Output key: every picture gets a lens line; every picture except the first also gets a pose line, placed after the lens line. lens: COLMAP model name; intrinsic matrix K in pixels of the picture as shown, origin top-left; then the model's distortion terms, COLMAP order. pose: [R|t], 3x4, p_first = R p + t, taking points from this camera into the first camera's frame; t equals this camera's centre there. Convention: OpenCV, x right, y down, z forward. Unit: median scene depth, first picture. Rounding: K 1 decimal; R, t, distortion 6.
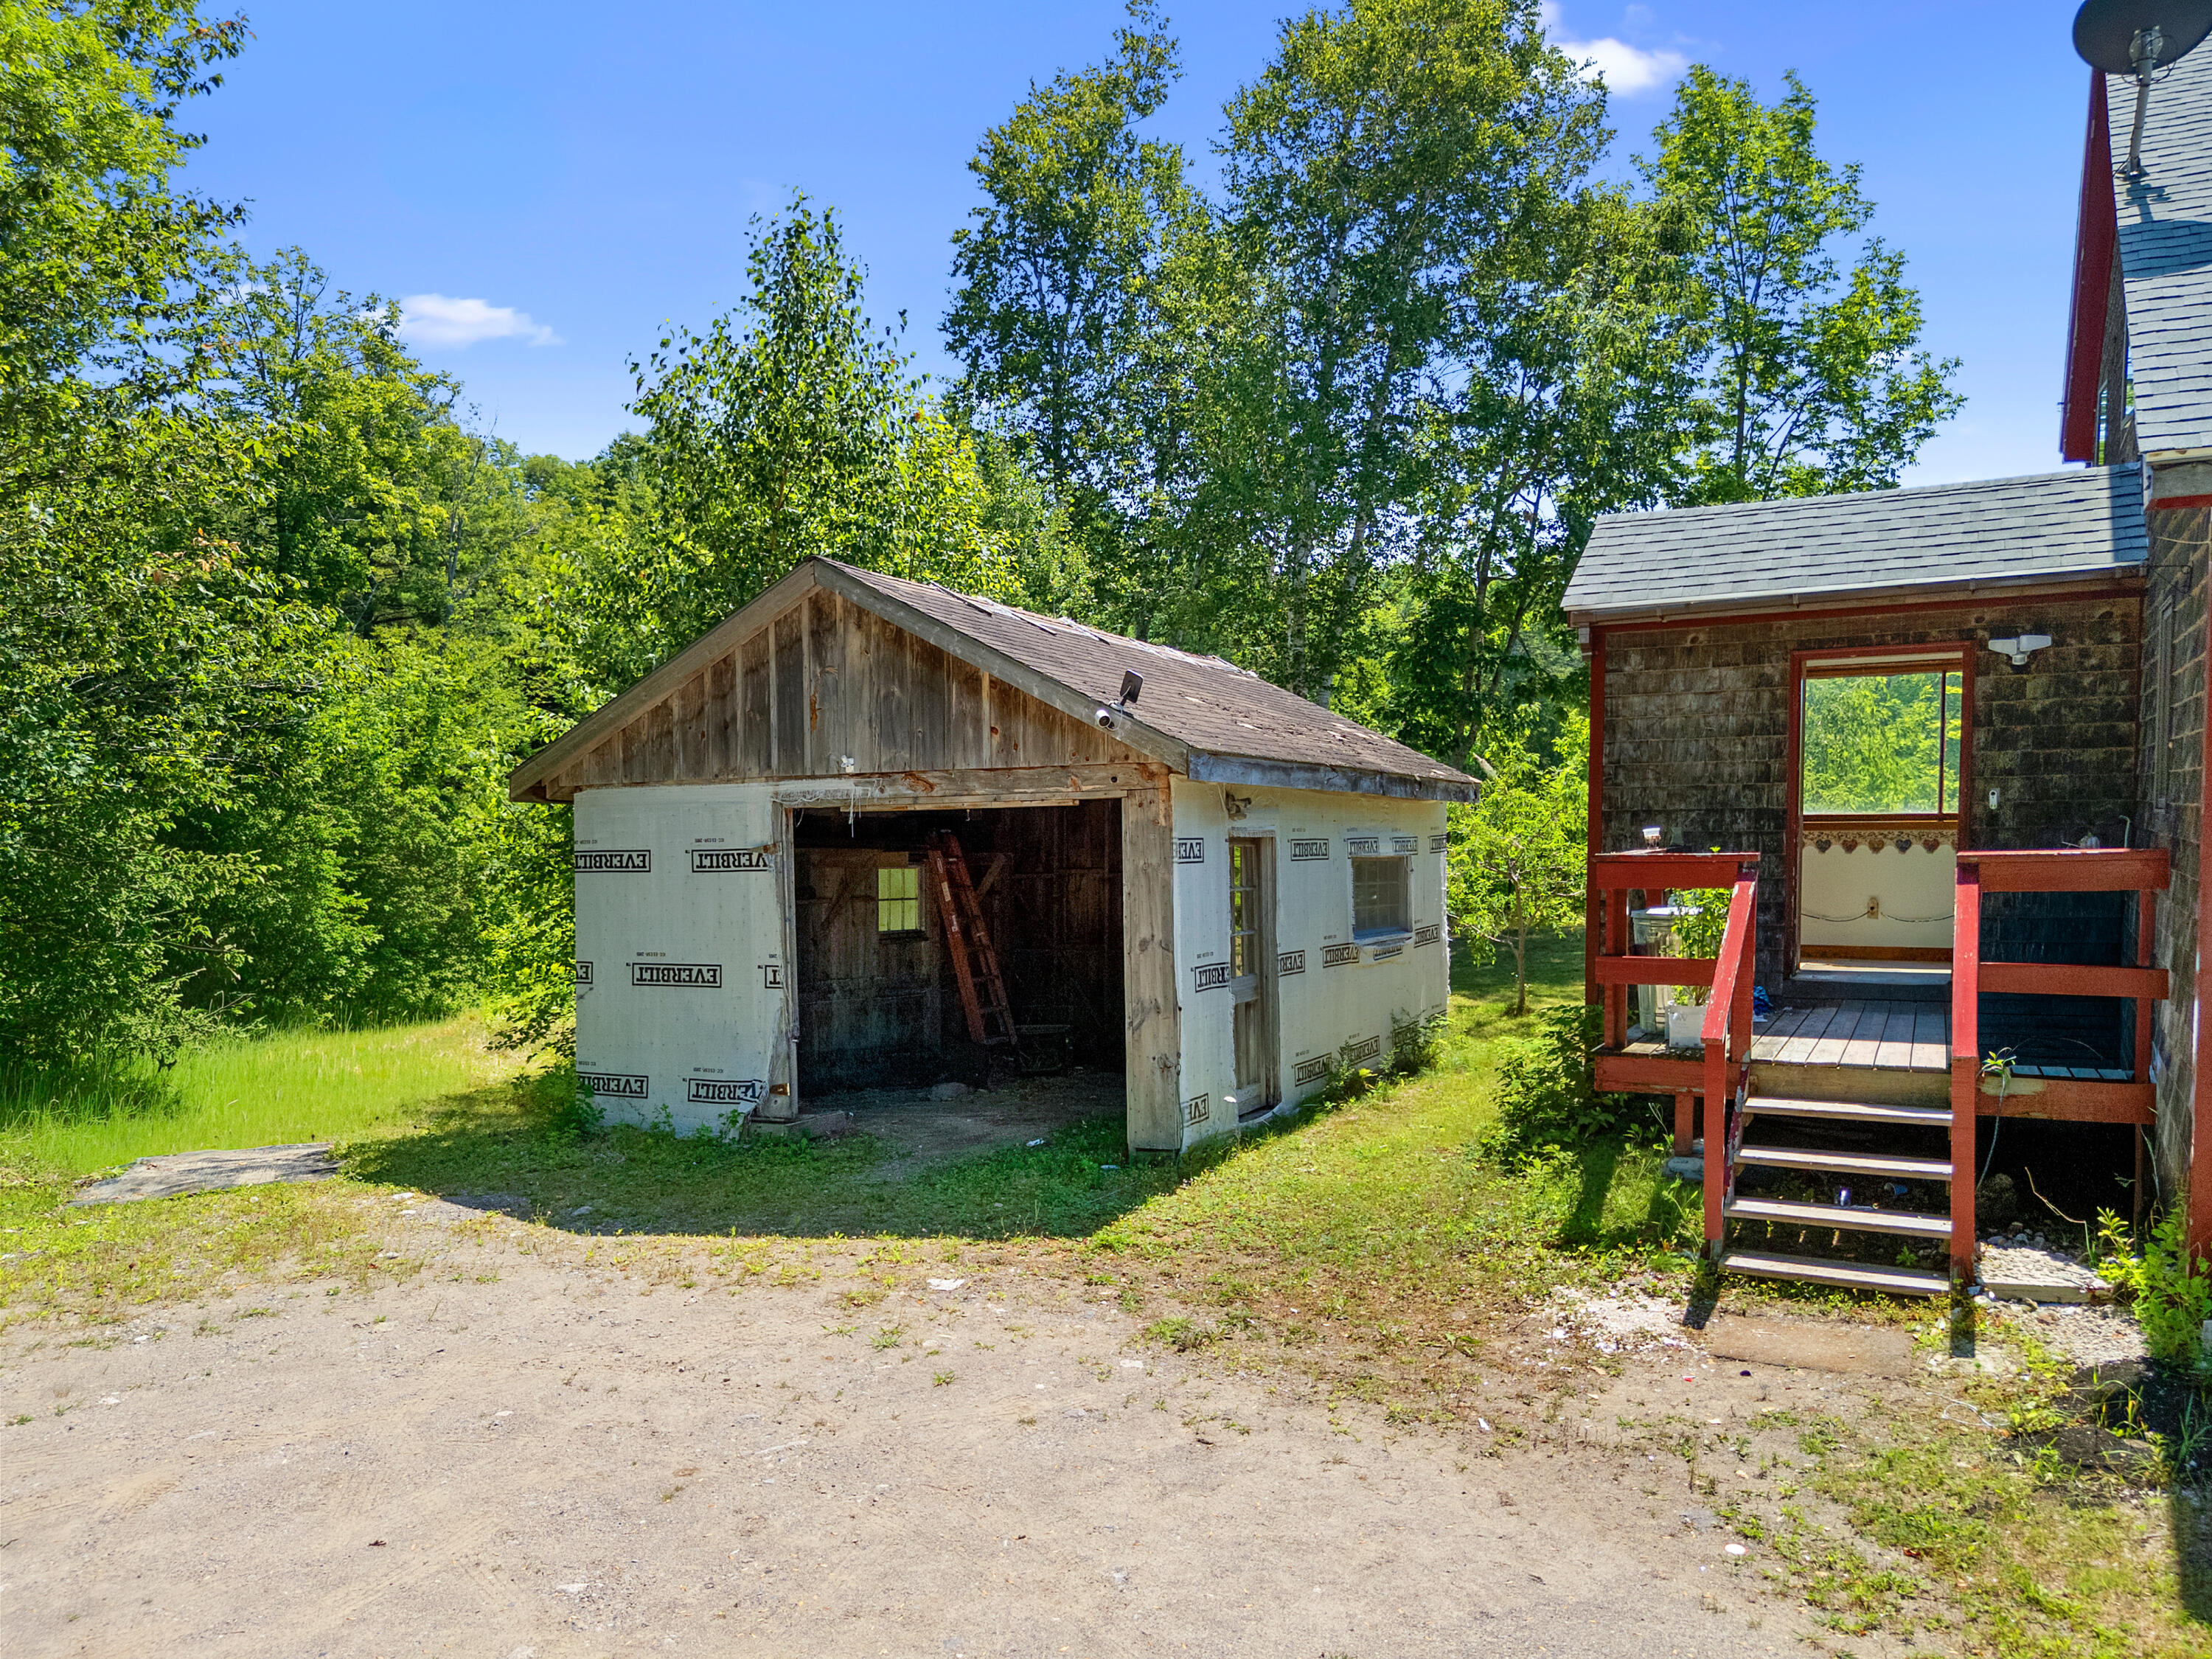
lens RADIAL K [[1609.0, 0, 1111.3], [0, 1609.0, 899.0], [0, 0, 1]] dist [0.051549, -0.050362]
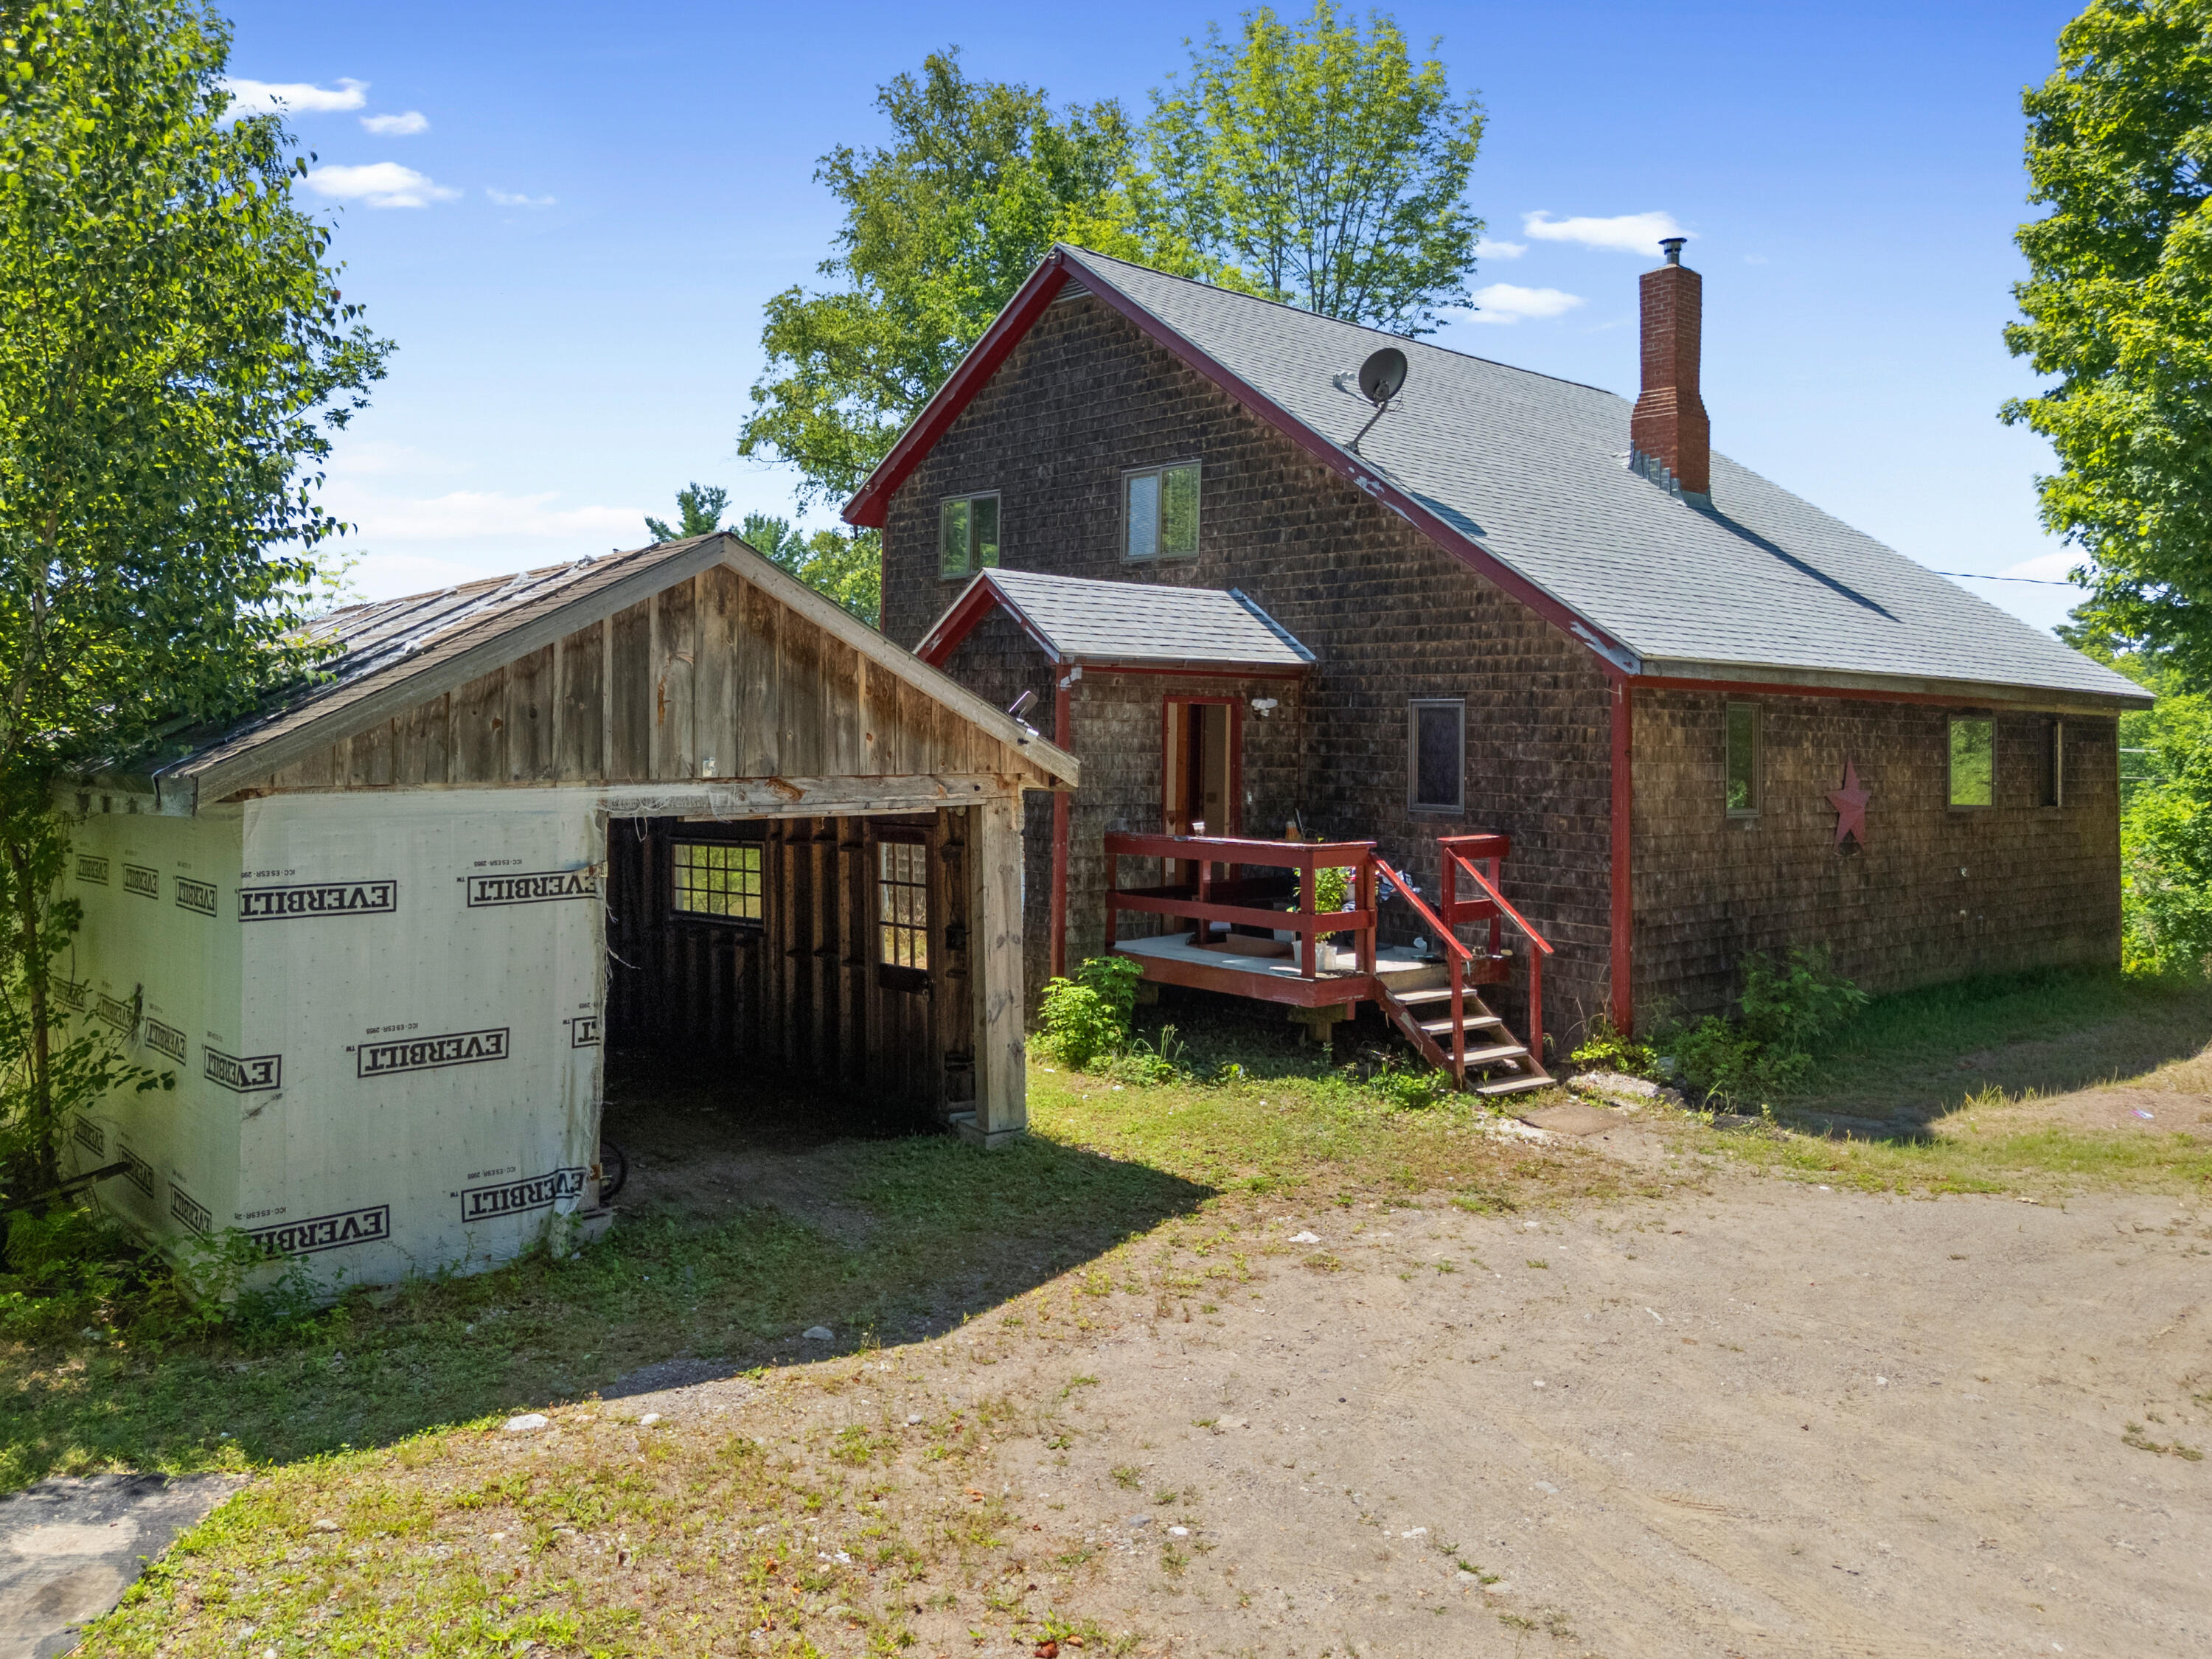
lens RADIAL K [[1607.0, 0, 1181.3], [0, 1607.0, 705.3], [0, 0, 1]] dist [0.088180, -0.101177]
pose [[0.378148, 0.041786, 0.924802, -0.951526], [0.030582, 0.997872, -0.057593, -0.063964], [-0.925240, 0.050061, 0.376065, 0.472225]]
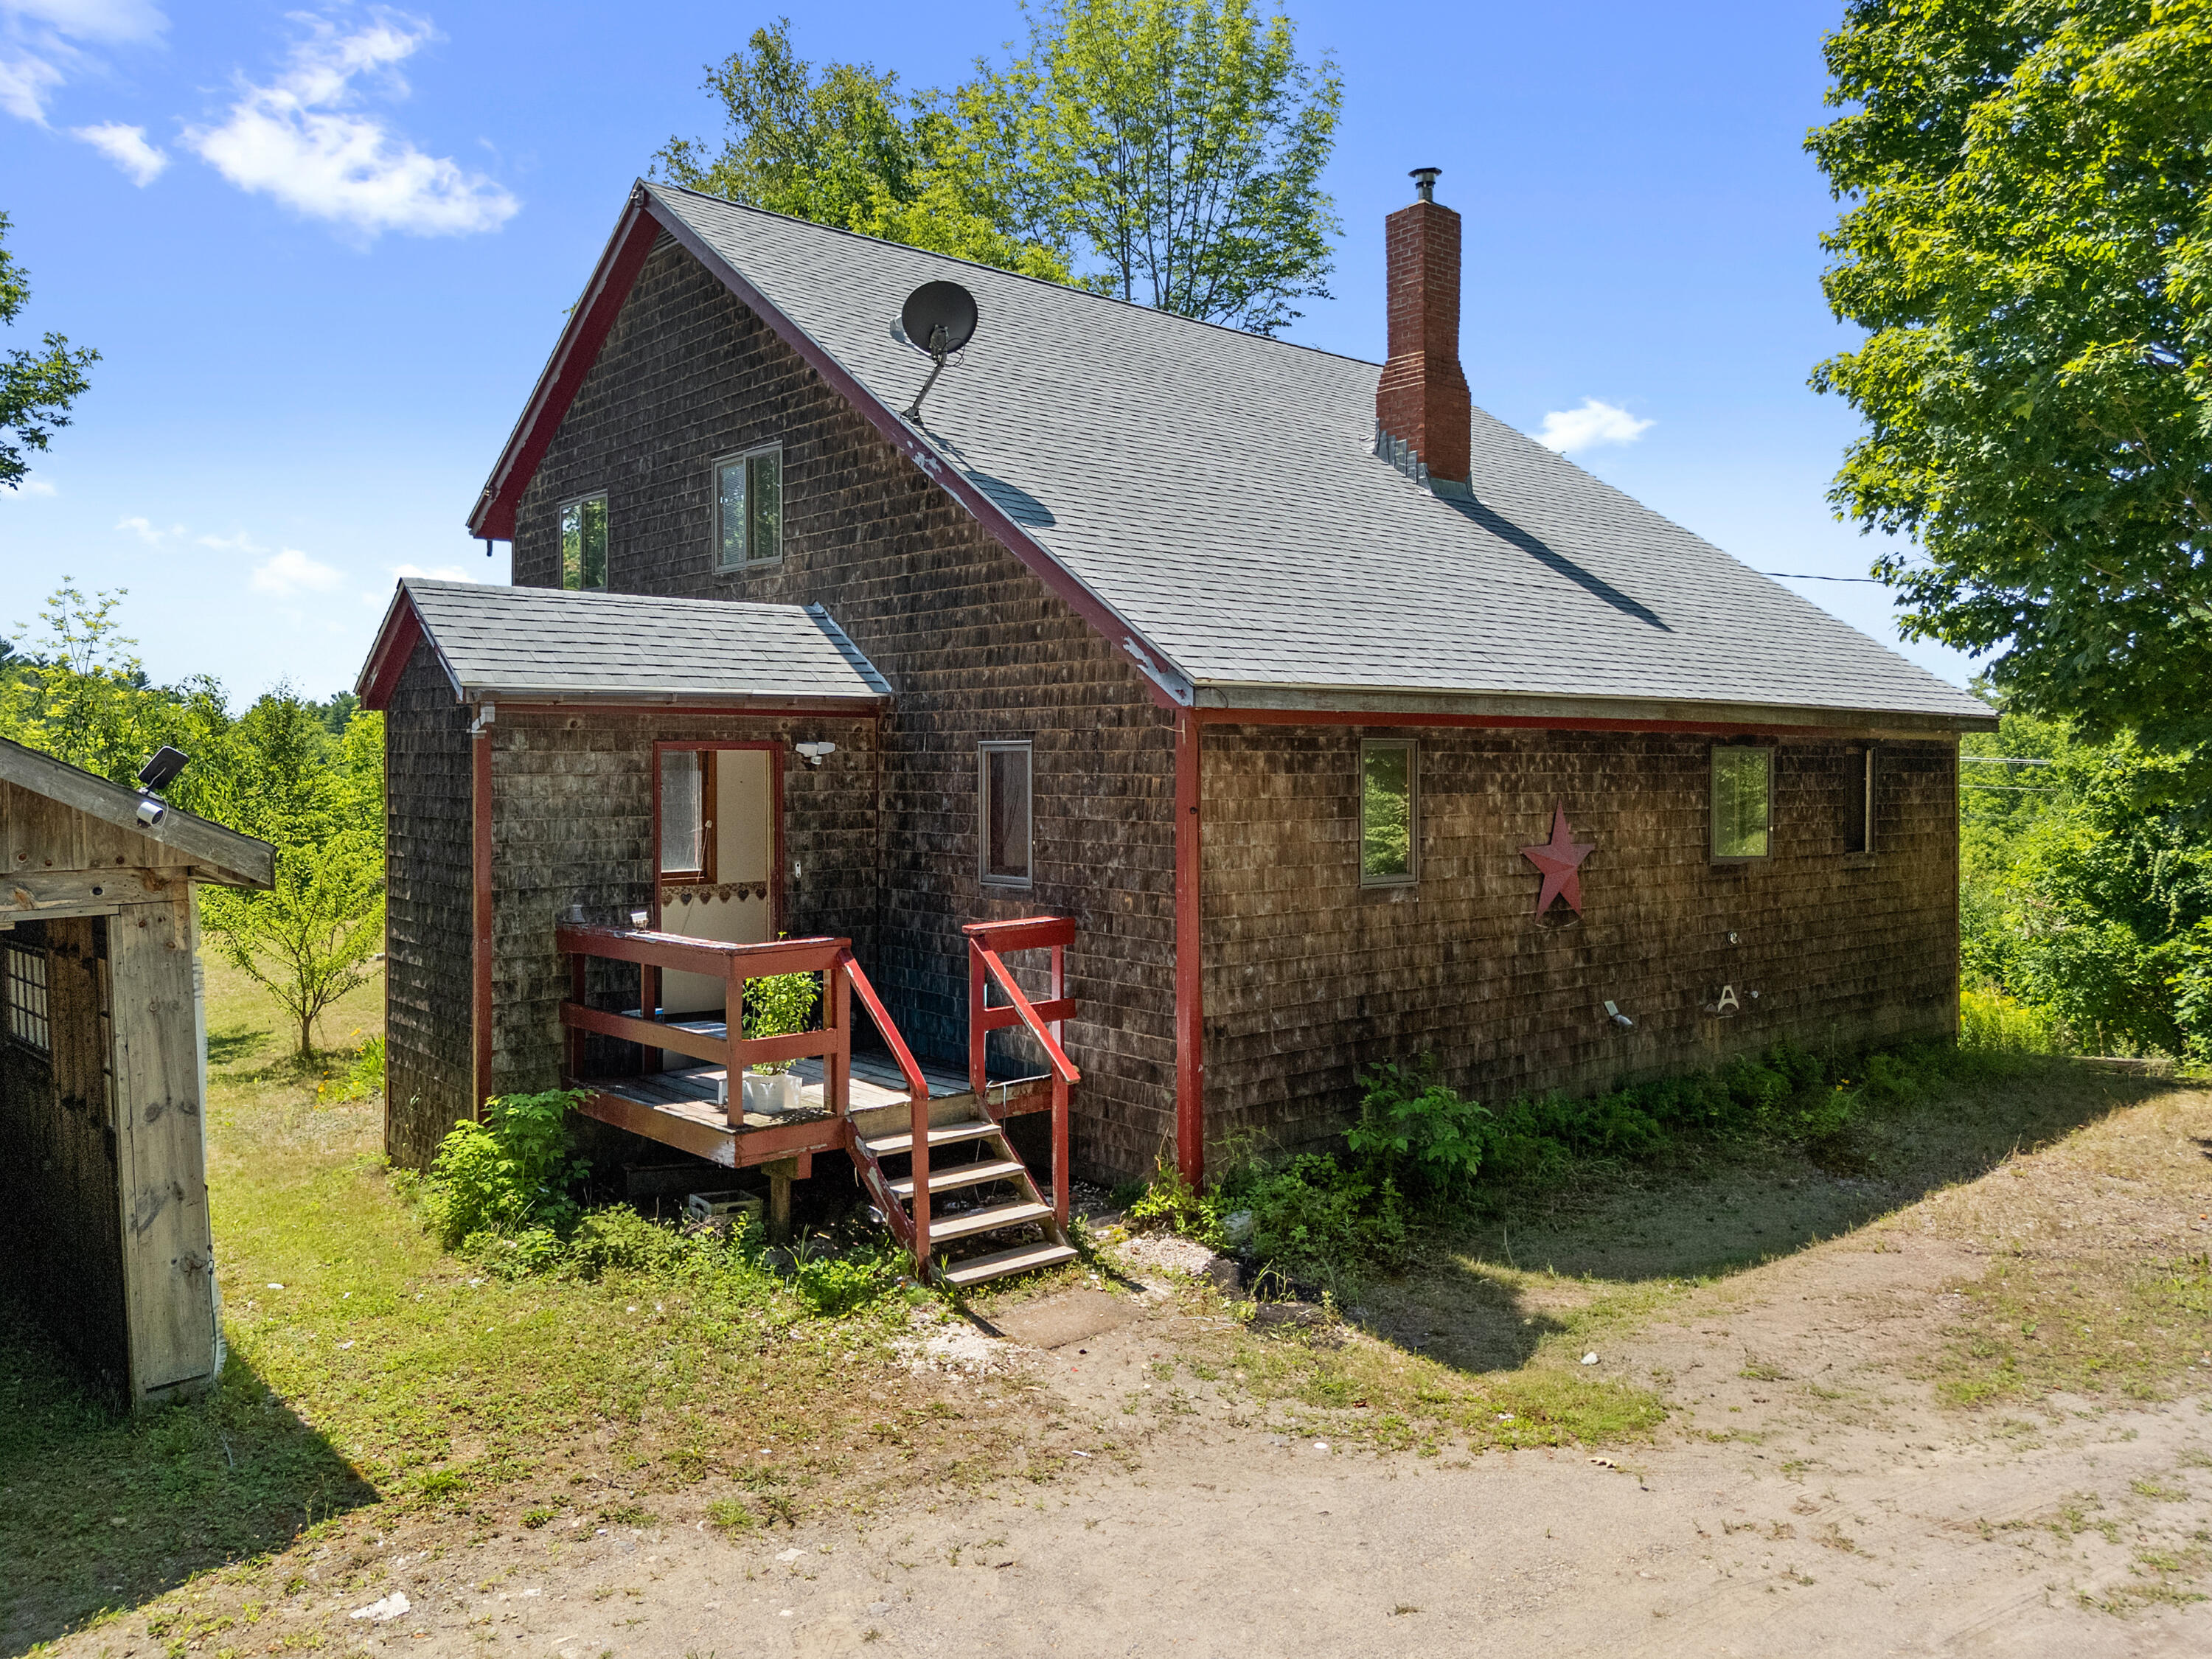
lens RADIAL K [[1618.7, 0, 1150.3], [0, 1618.7, 817.4], [0, 0, 1]] dist [0.072710, -0.061954]
pose [[0.381099, -0.010831, 0.924471, -0.511498], [0.048428, 0.998792, -0.008262, -0.079093], [-0.923265, 0.047919, 0.381163, 0.277563]]
